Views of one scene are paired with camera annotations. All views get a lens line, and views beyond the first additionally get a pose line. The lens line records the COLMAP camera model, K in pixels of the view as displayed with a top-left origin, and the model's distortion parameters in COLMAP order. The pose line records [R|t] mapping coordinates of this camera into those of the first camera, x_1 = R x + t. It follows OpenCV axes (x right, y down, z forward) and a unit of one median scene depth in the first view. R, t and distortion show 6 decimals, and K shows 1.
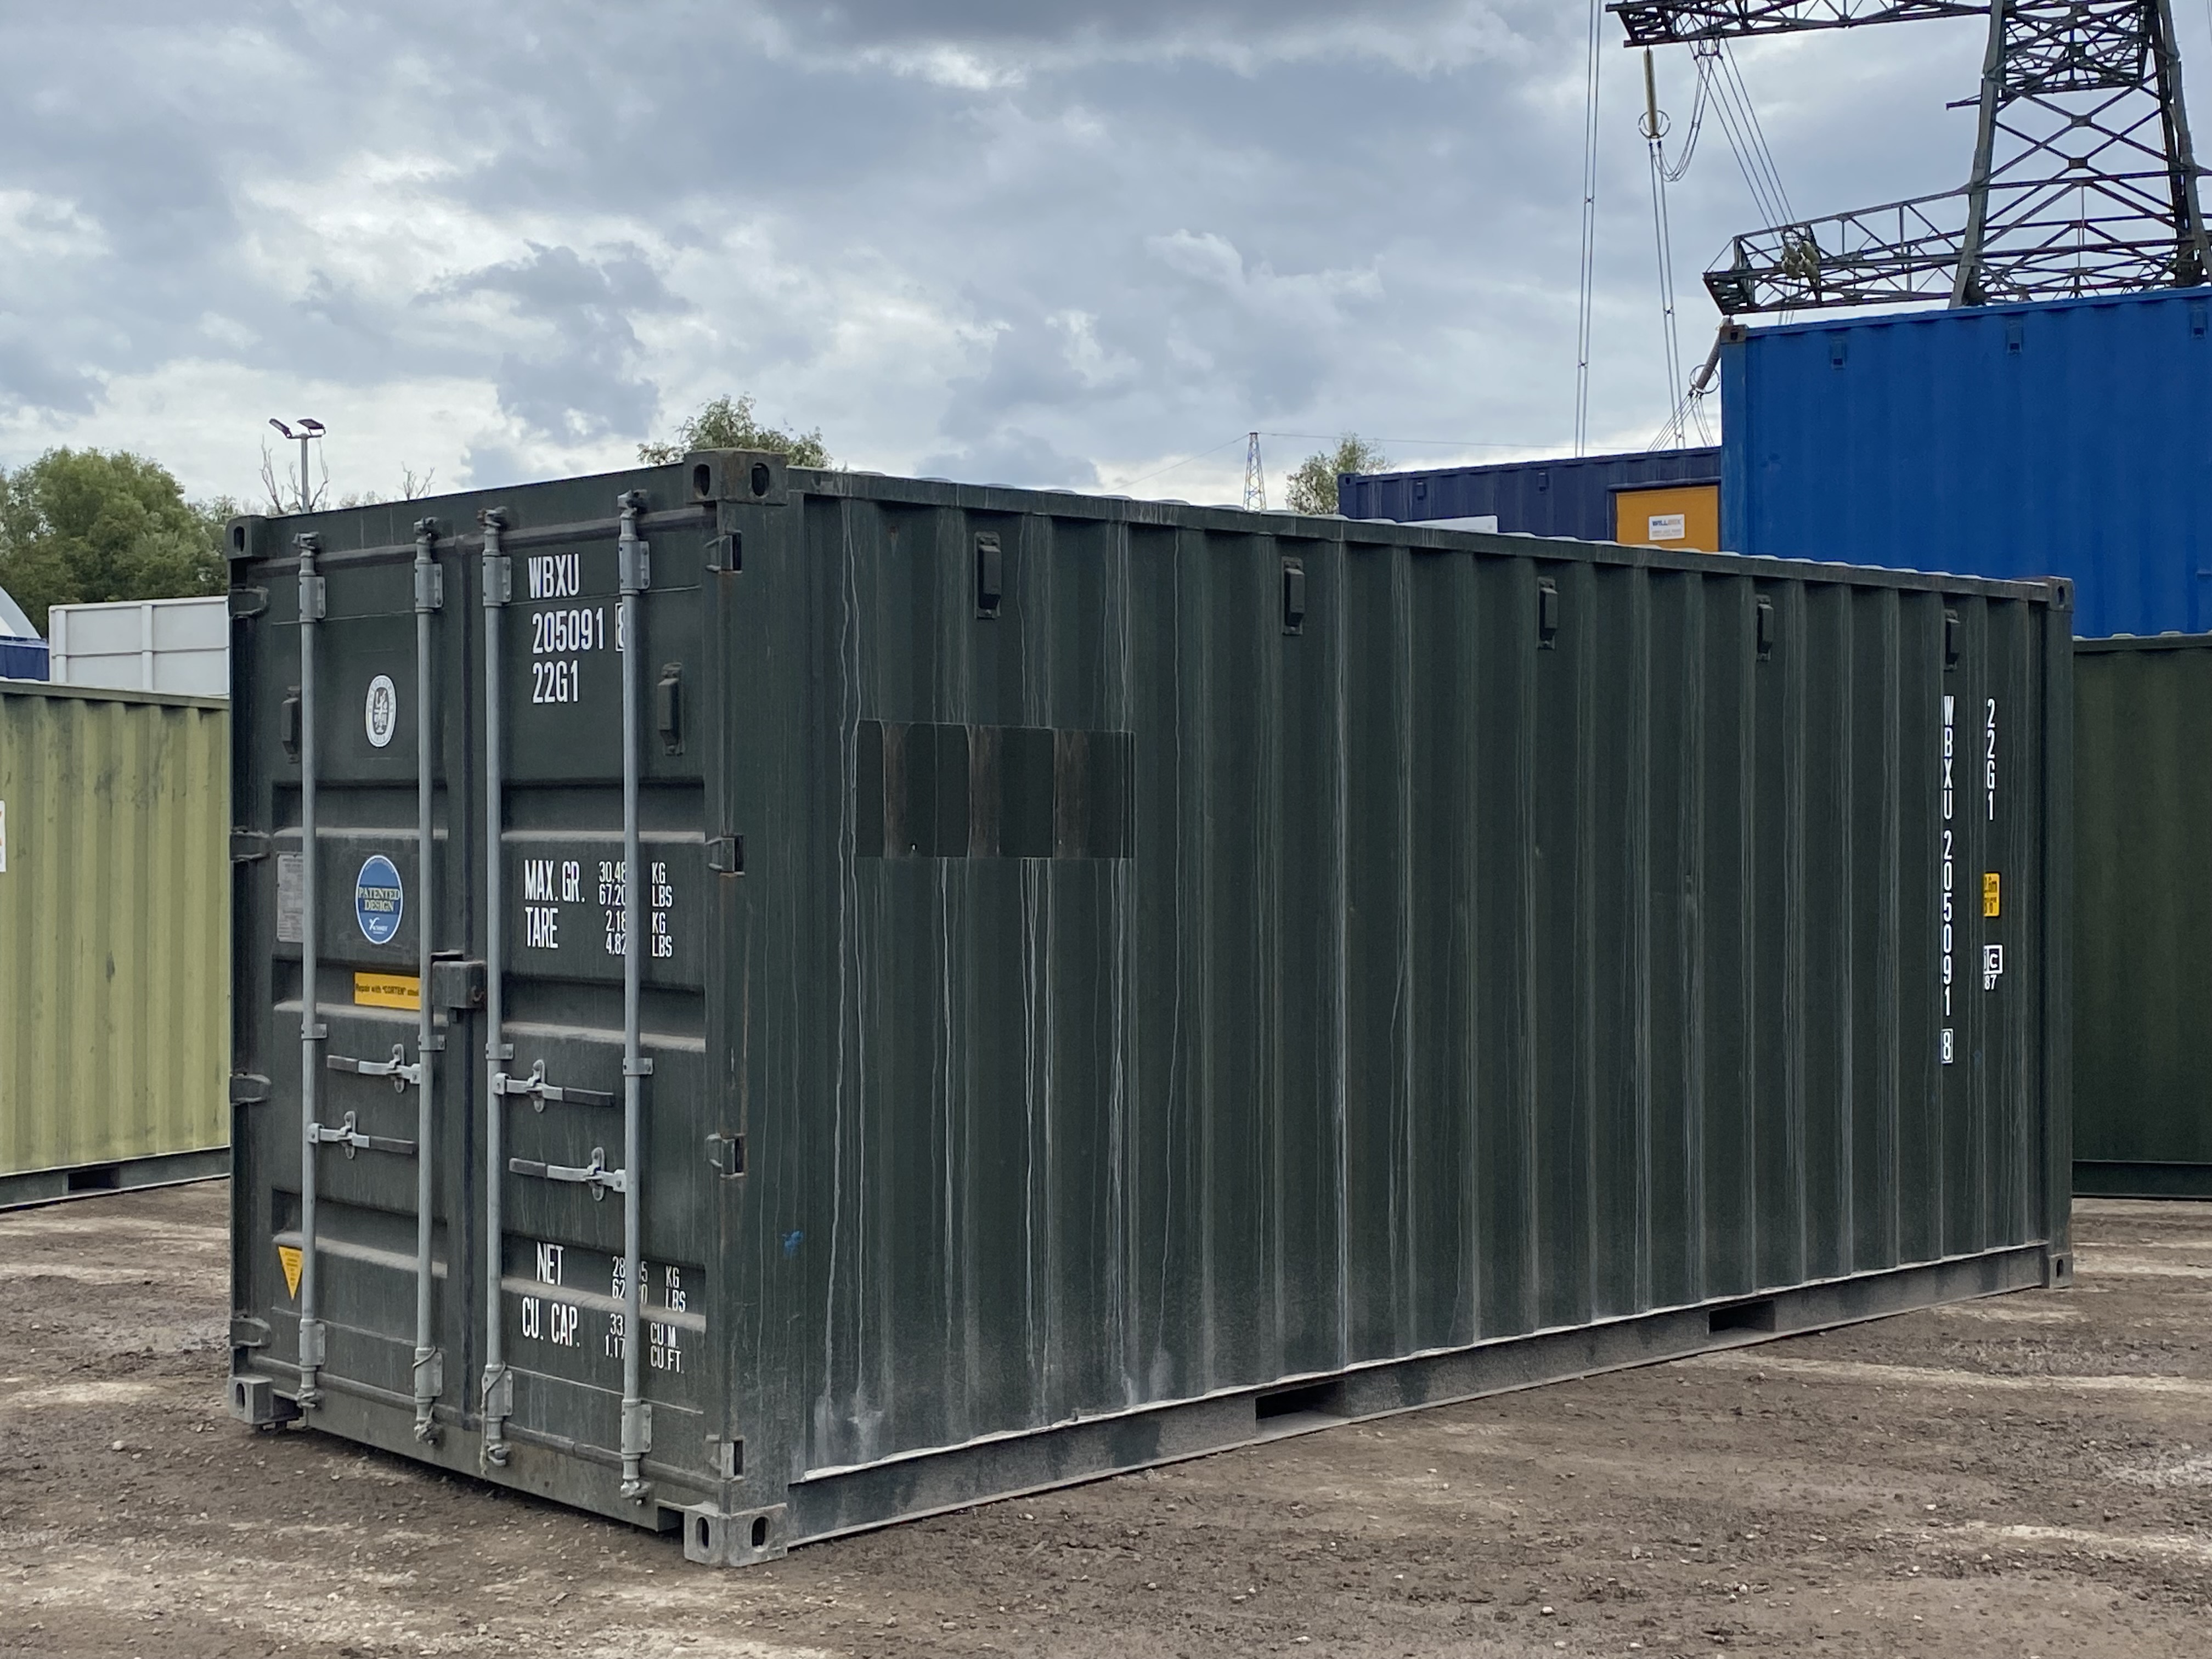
lens RADIAL K [[3284.0, 0, 1105.0], [0, 3284.0, 821.5], [0, 0, 1]] dist [-0.202068, 0.000000]
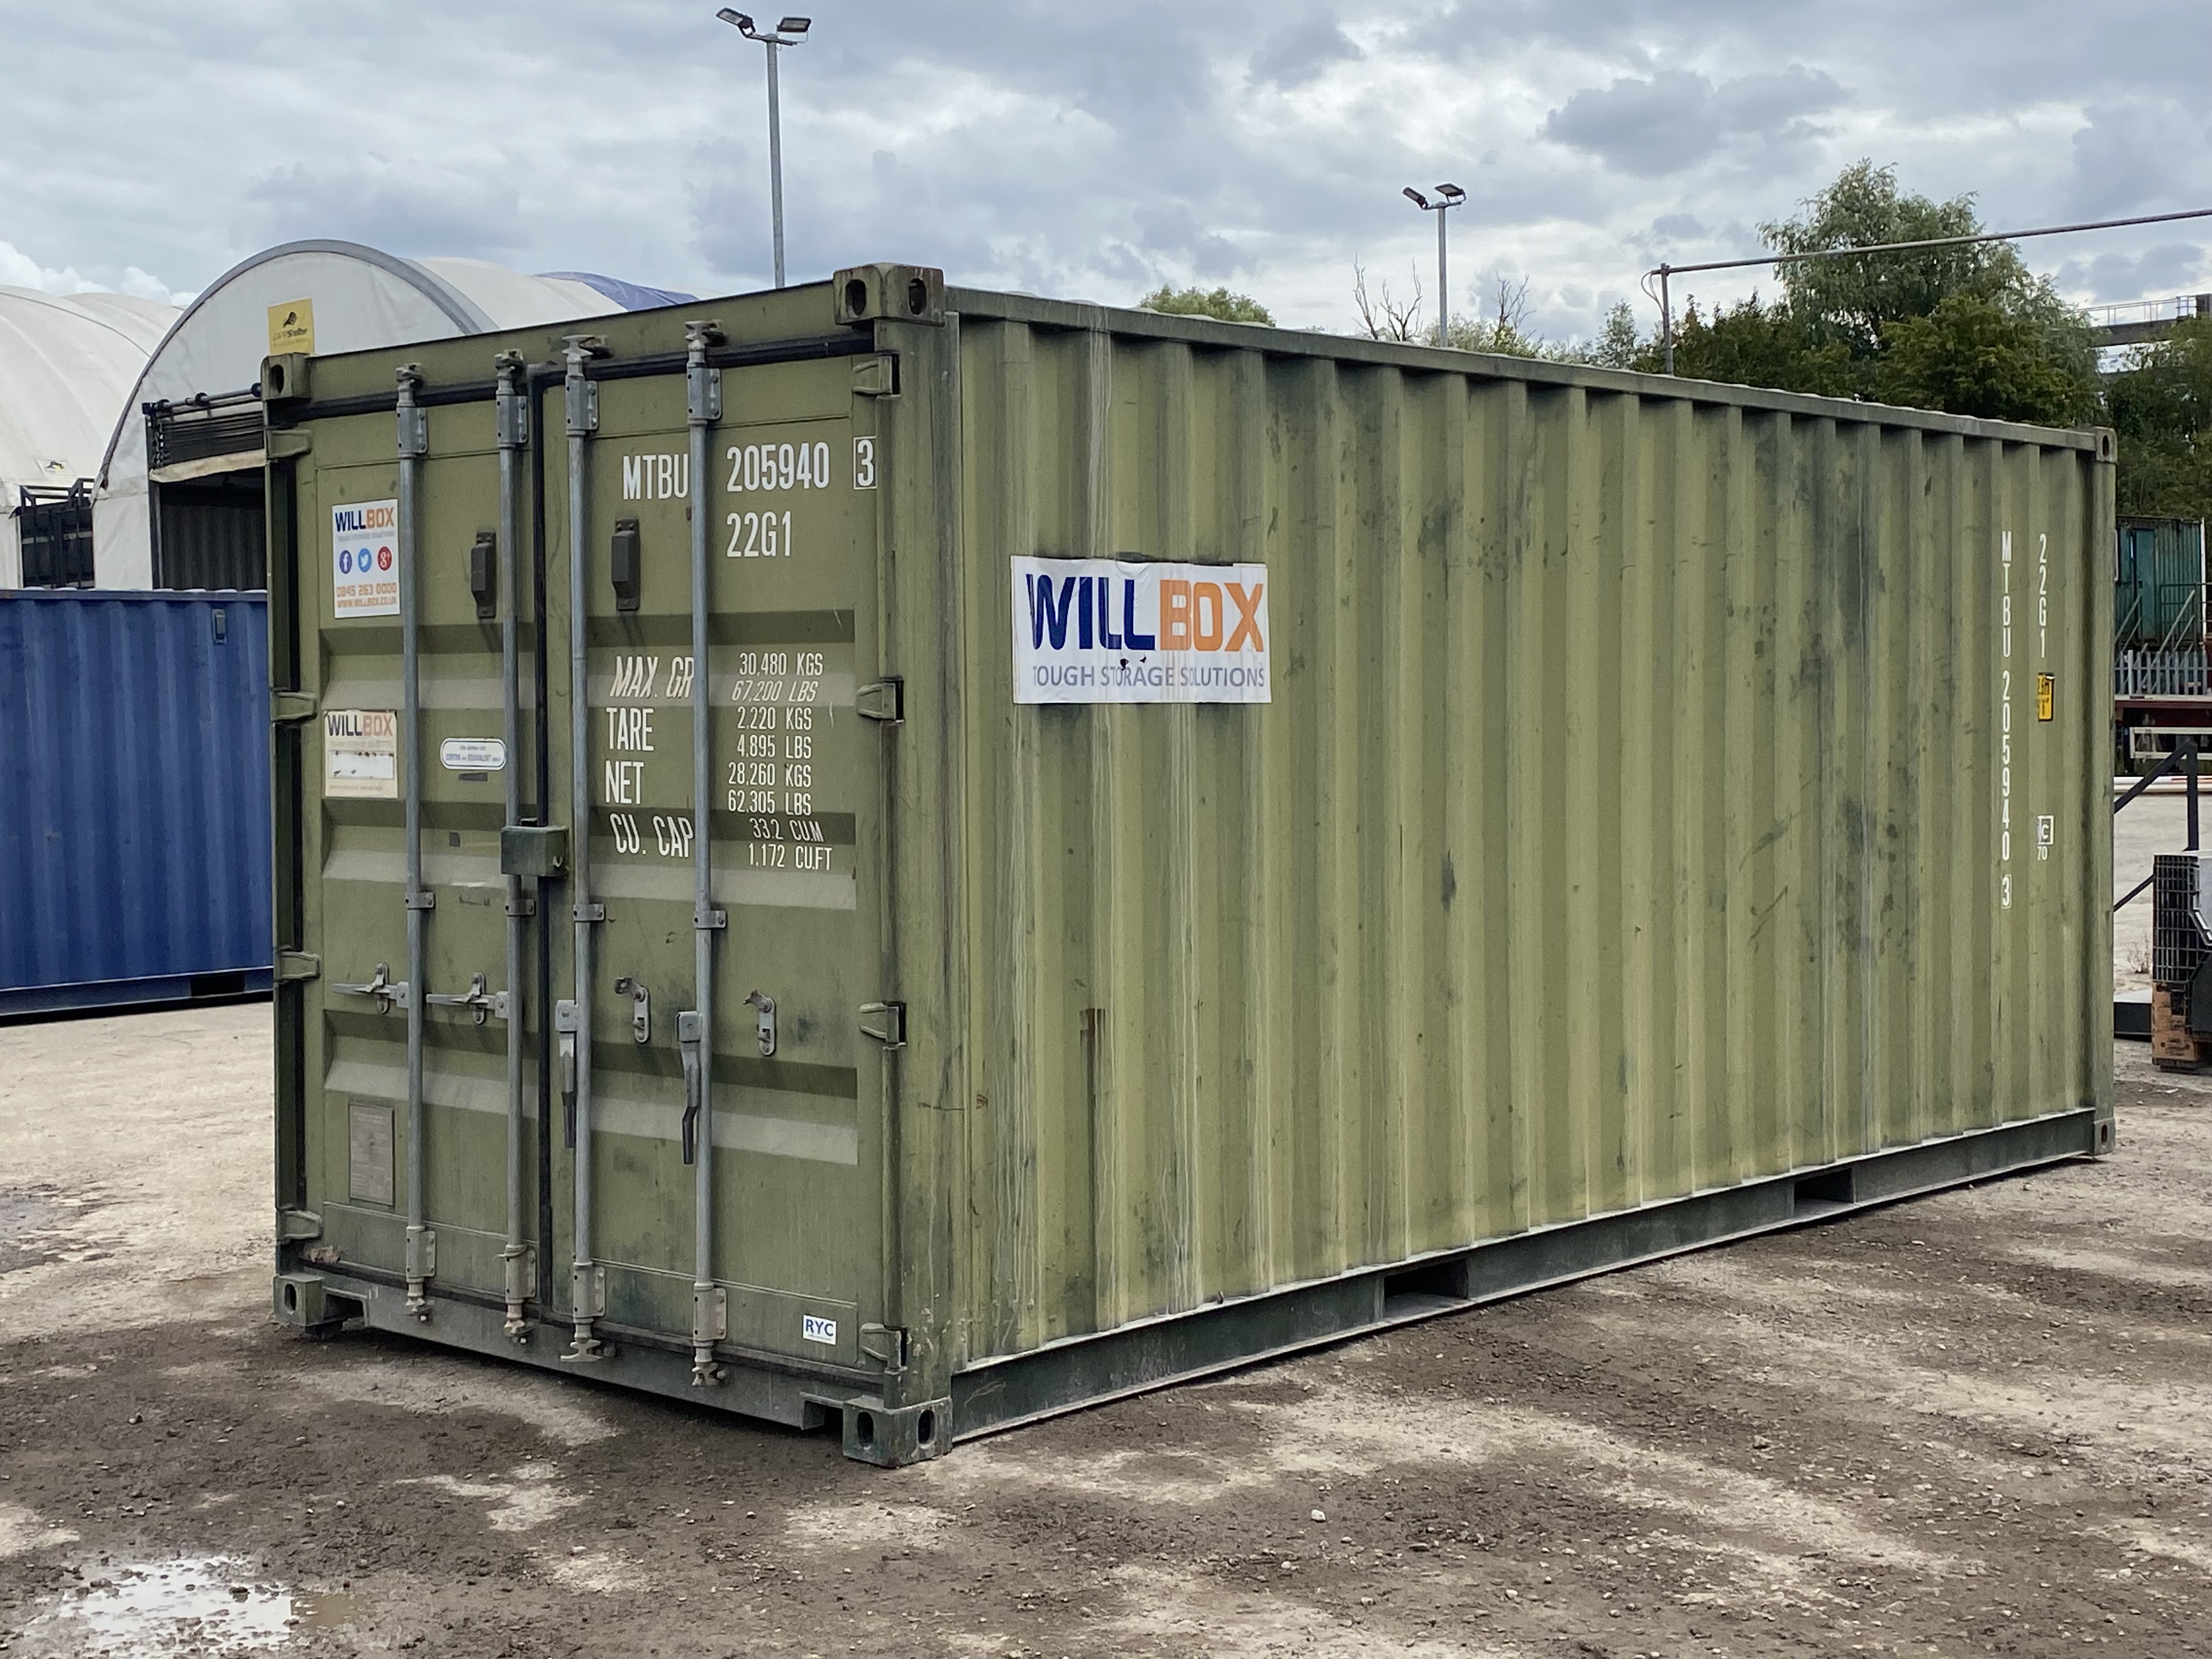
lens RADIAL K [[3007.3, 0, 1104.0], [0, 3007.3, 828.7], [0, 0, 1]] dist [-0.041738, 0.000000]
pose [[0.997729, -0.015107, 0.065642, -0.396138], [0.011770, 0.998633, 0.050936, 0.010911], [-0.066321, -0.050048, 0.996542, 0.512788]]
